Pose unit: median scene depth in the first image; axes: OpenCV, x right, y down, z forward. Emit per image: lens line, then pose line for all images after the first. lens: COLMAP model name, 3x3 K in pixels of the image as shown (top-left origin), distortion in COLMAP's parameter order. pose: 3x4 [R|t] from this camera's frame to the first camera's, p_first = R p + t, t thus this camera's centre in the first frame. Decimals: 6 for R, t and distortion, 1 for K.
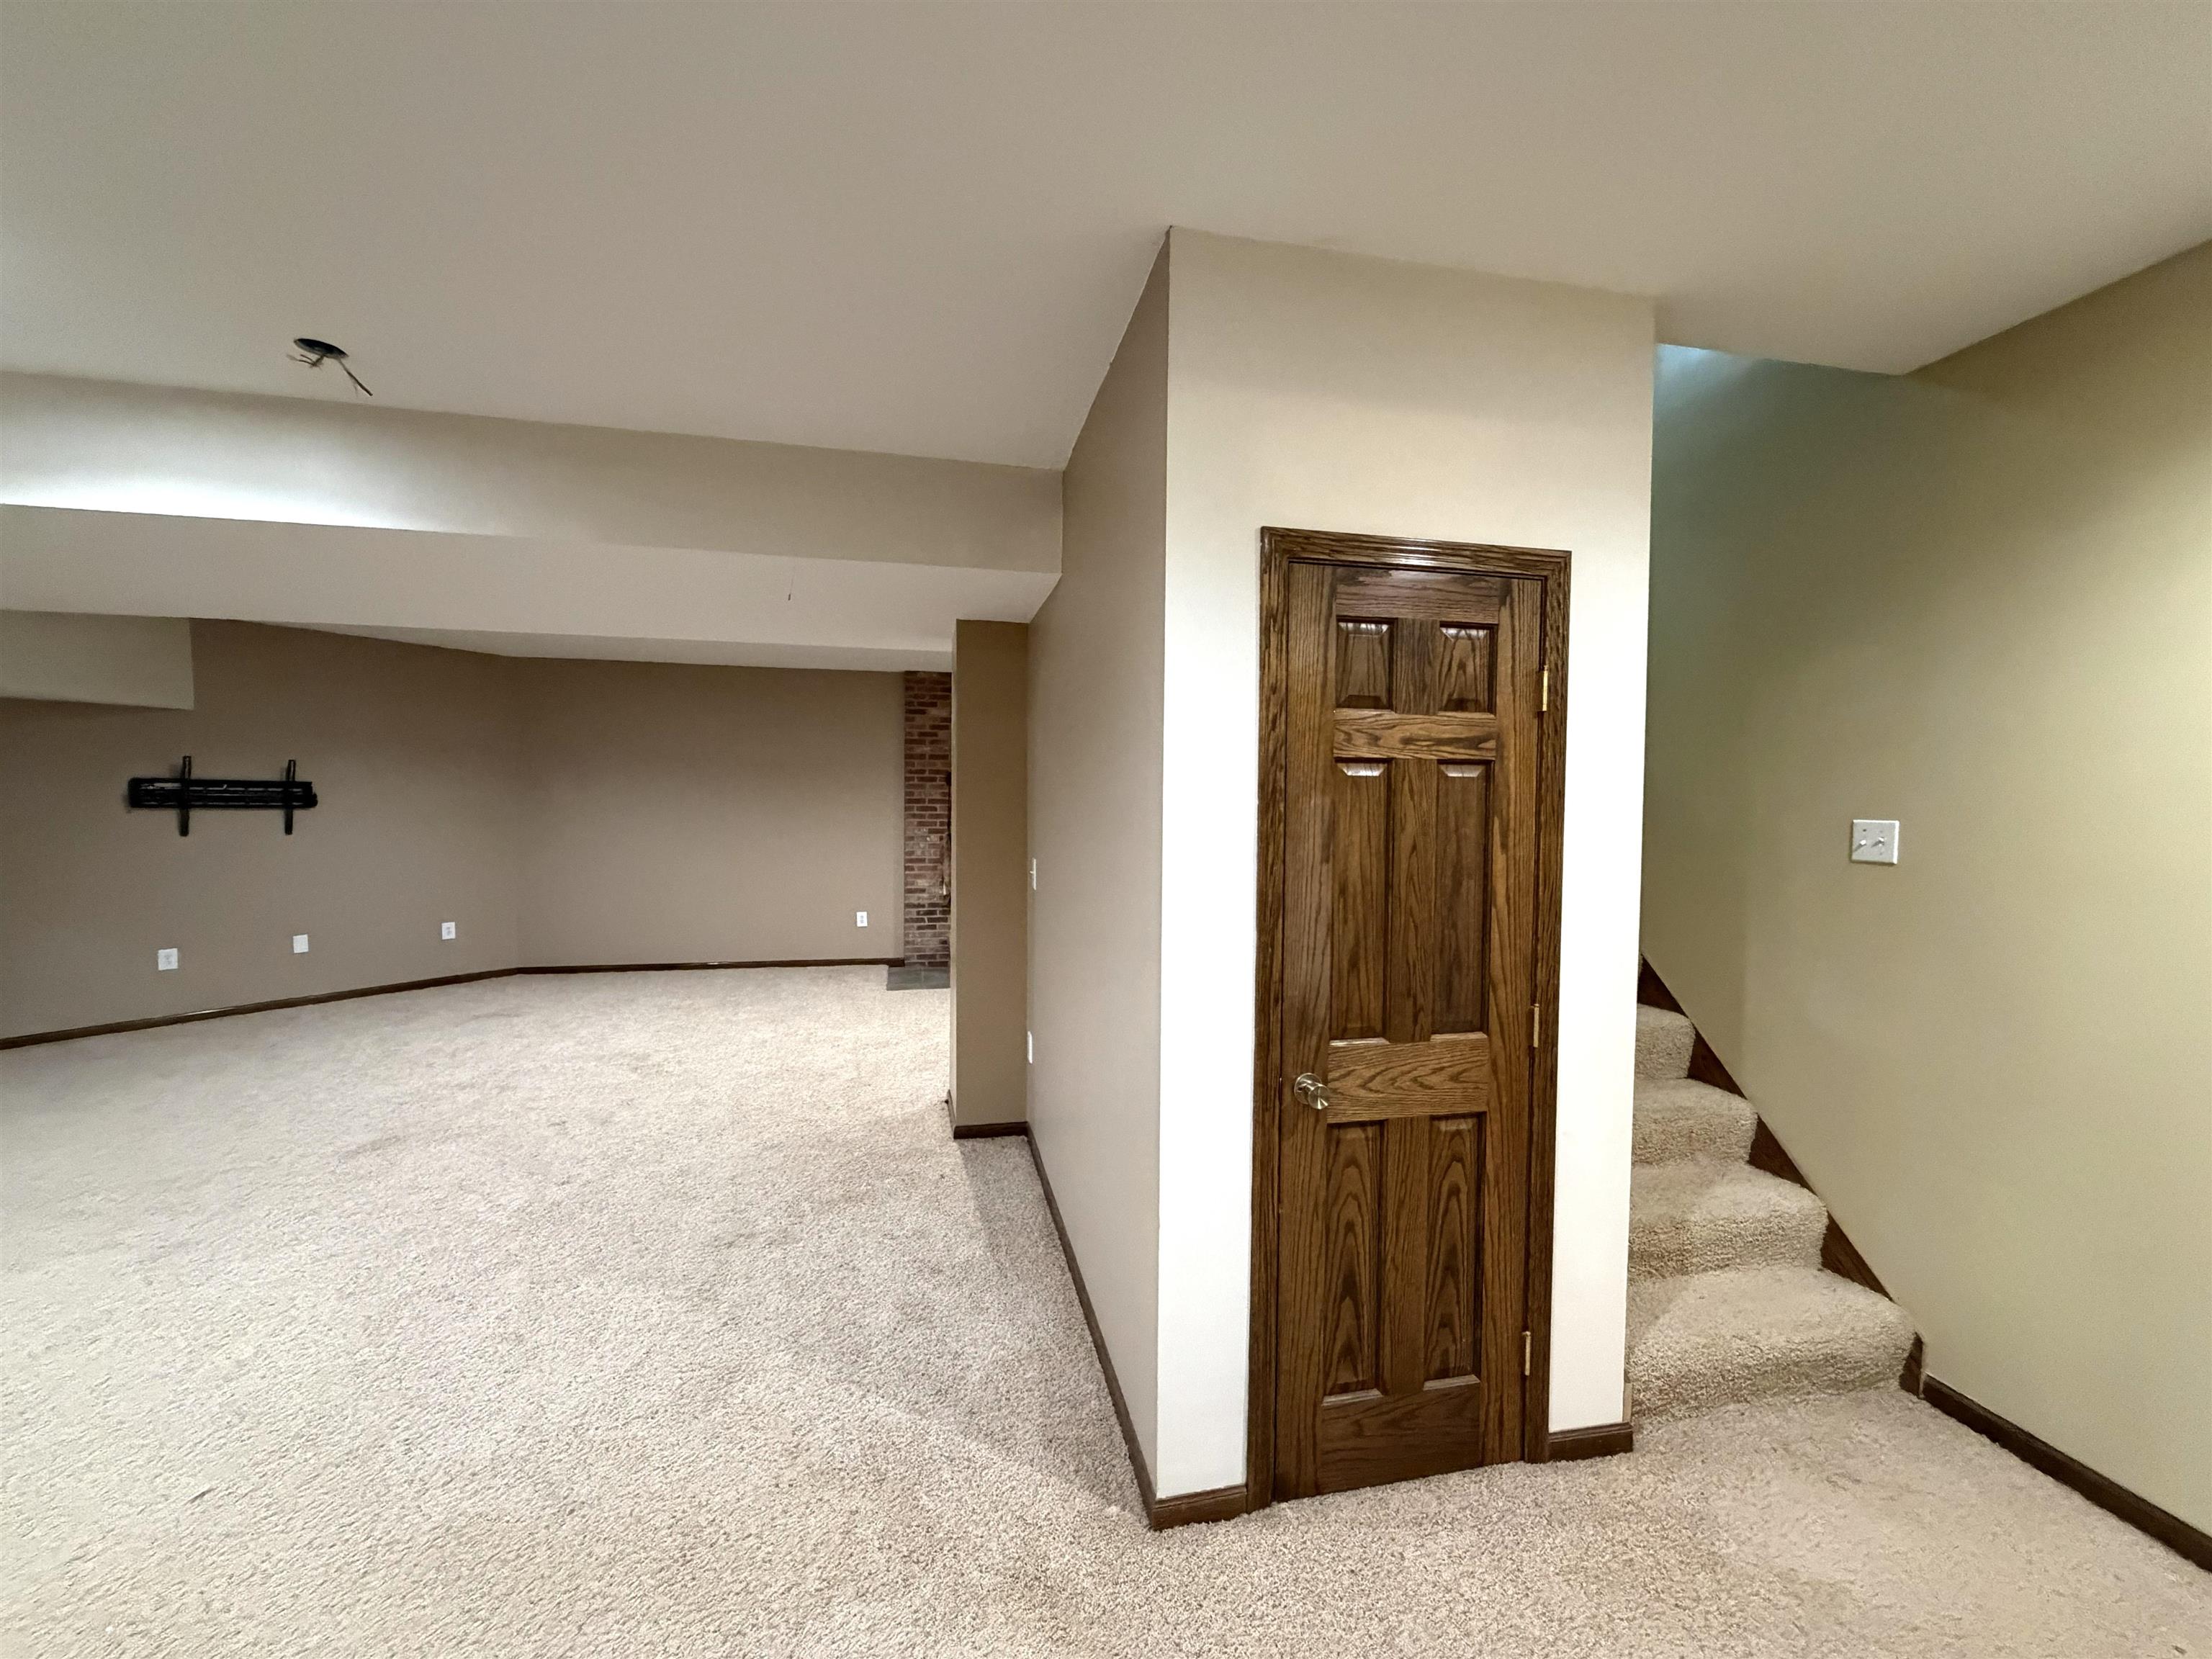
lens RADIAL K [[878.9, 0, 1105.9], [0, 878.9, 832.1], [0, 0, 1]] dist [0.001290, 0.000127]
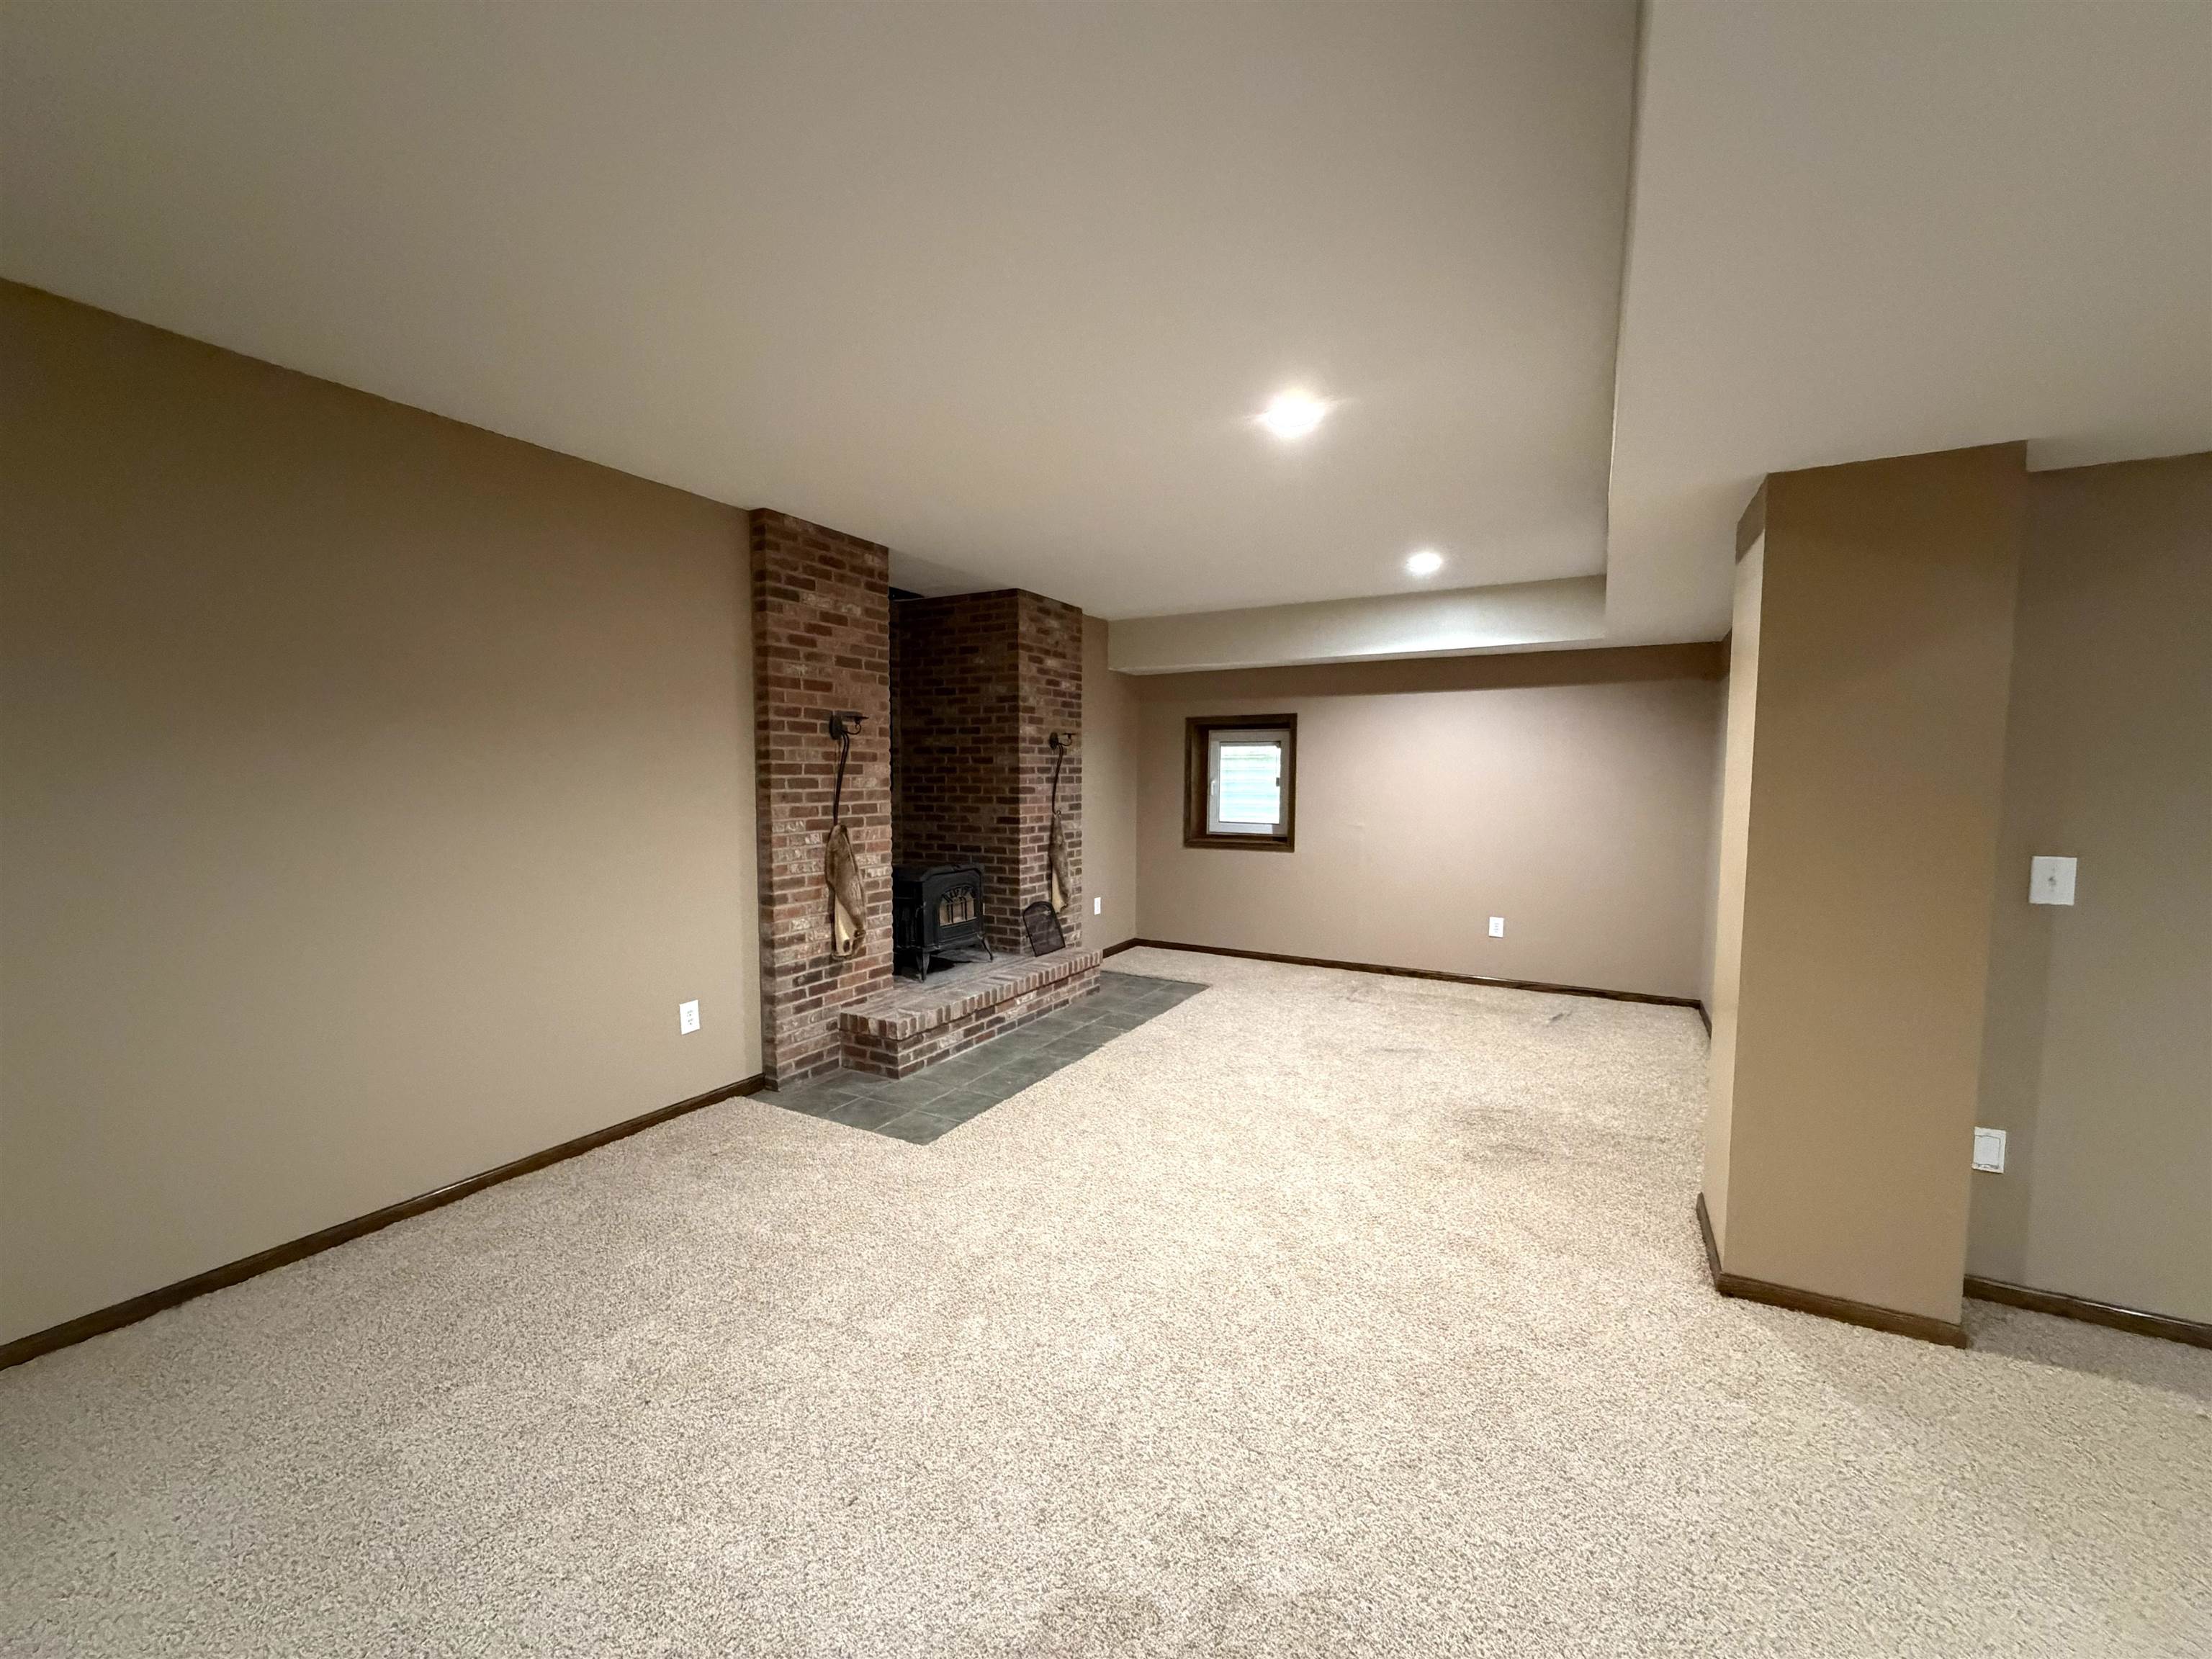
lens RADIAL K [[878.9, 0, 1097.4], [0, 878.9, 828.0], [0, 0, 1]] dist [0.001290, 0.000127]
pose [[0.668905, -0.059630, 0.740952, -0.476814], [0.033496, 0.998183, 0.050091, -0.020319], [-0.742592, -0.008687, 0.669687, 0.514726]]
